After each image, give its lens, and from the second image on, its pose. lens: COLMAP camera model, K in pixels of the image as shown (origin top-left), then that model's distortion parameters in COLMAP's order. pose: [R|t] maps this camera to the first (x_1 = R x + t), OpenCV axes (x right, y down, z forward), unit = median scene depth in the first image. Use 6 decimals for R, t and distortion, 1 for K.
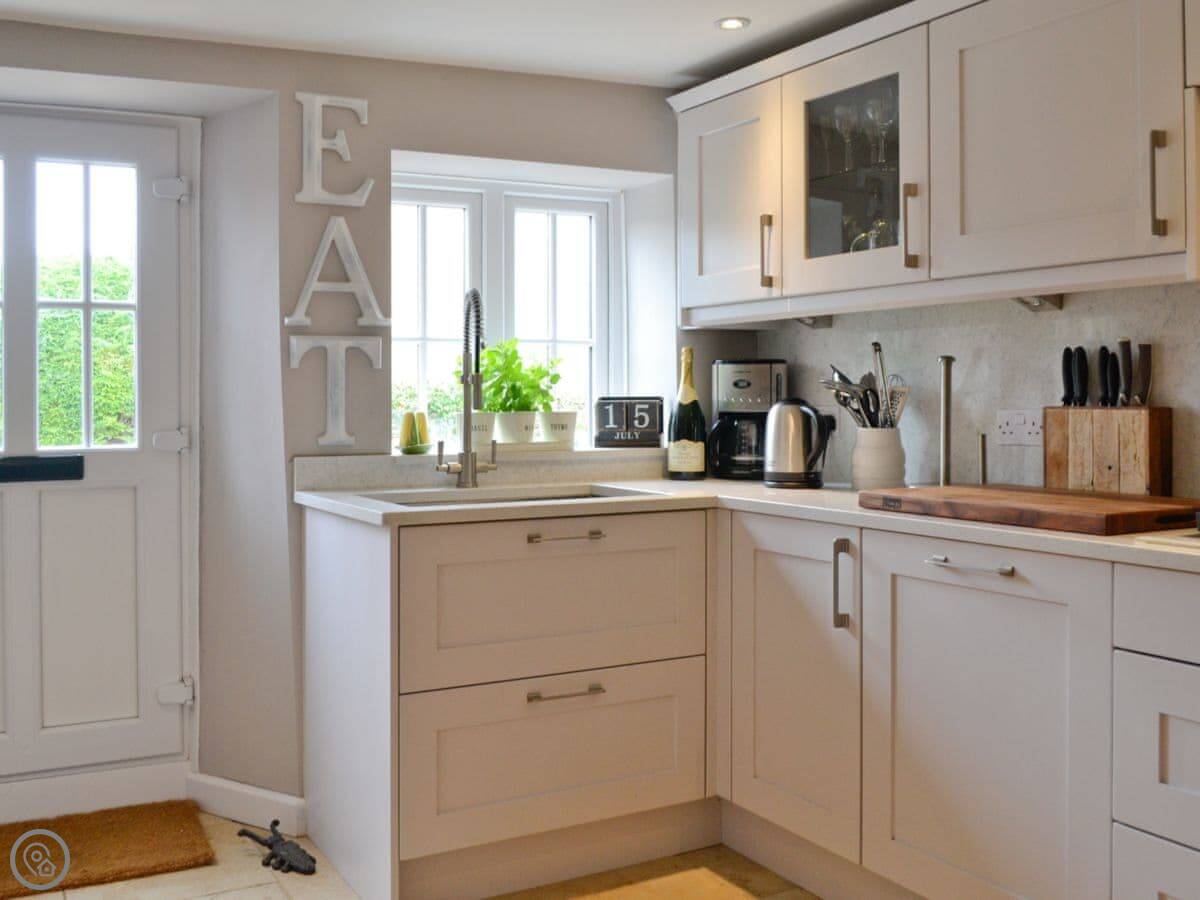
lens RADIAL K [[1181.4, 0, 600.0], [0, 1181.4, 450.0], [0, 0, 1]] dist [-0.007434, -0.016256]
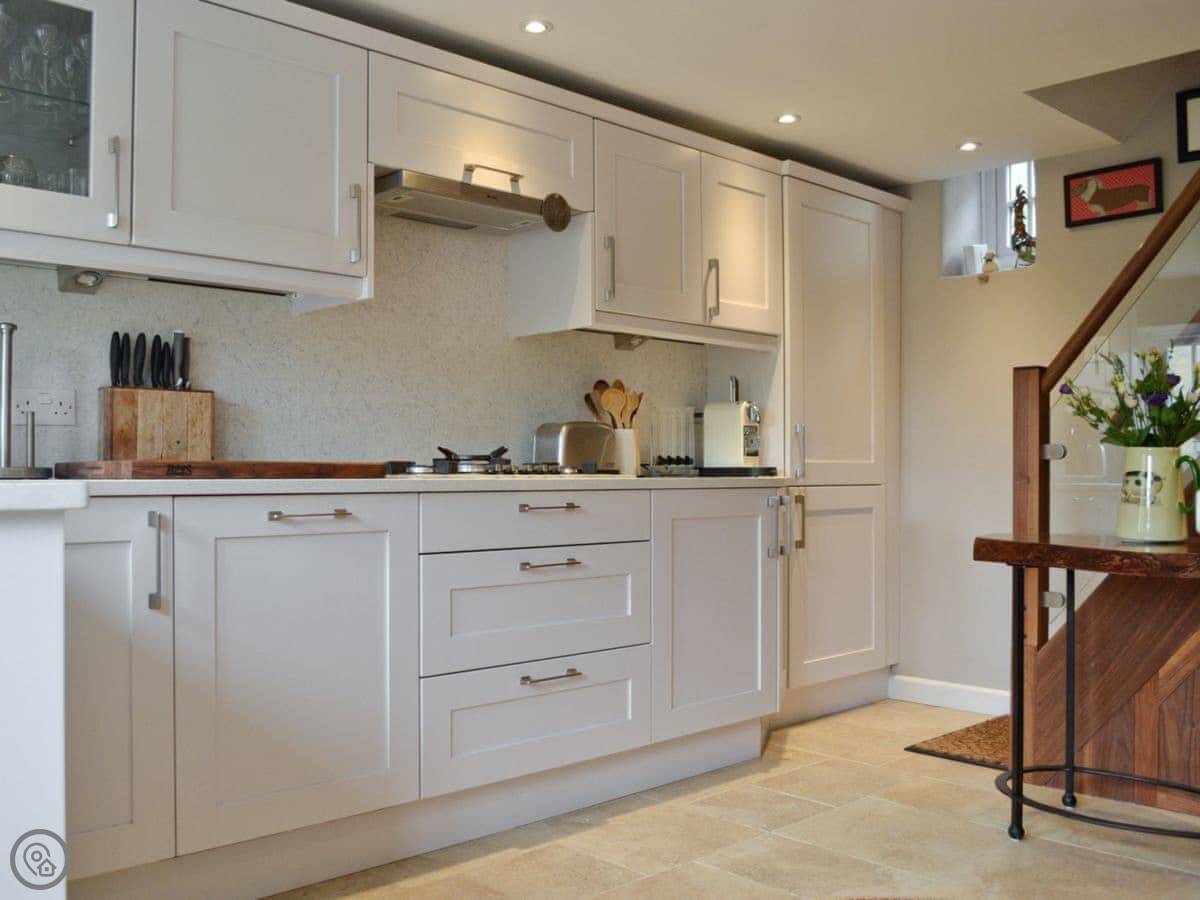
lens RADIAL K [[1054.0, 0, 600.9], [0, 1054.0, 469.1], [0, 0, 1]] dist [0.005453, 0.005792]
pose [[-0.213429, 0.002115, 0.976956, -0.645881], [0.051005, 0.998658, 0.008980, 0.051874], [-0.975626, 0.051746, -0.213251, 0.813837]]
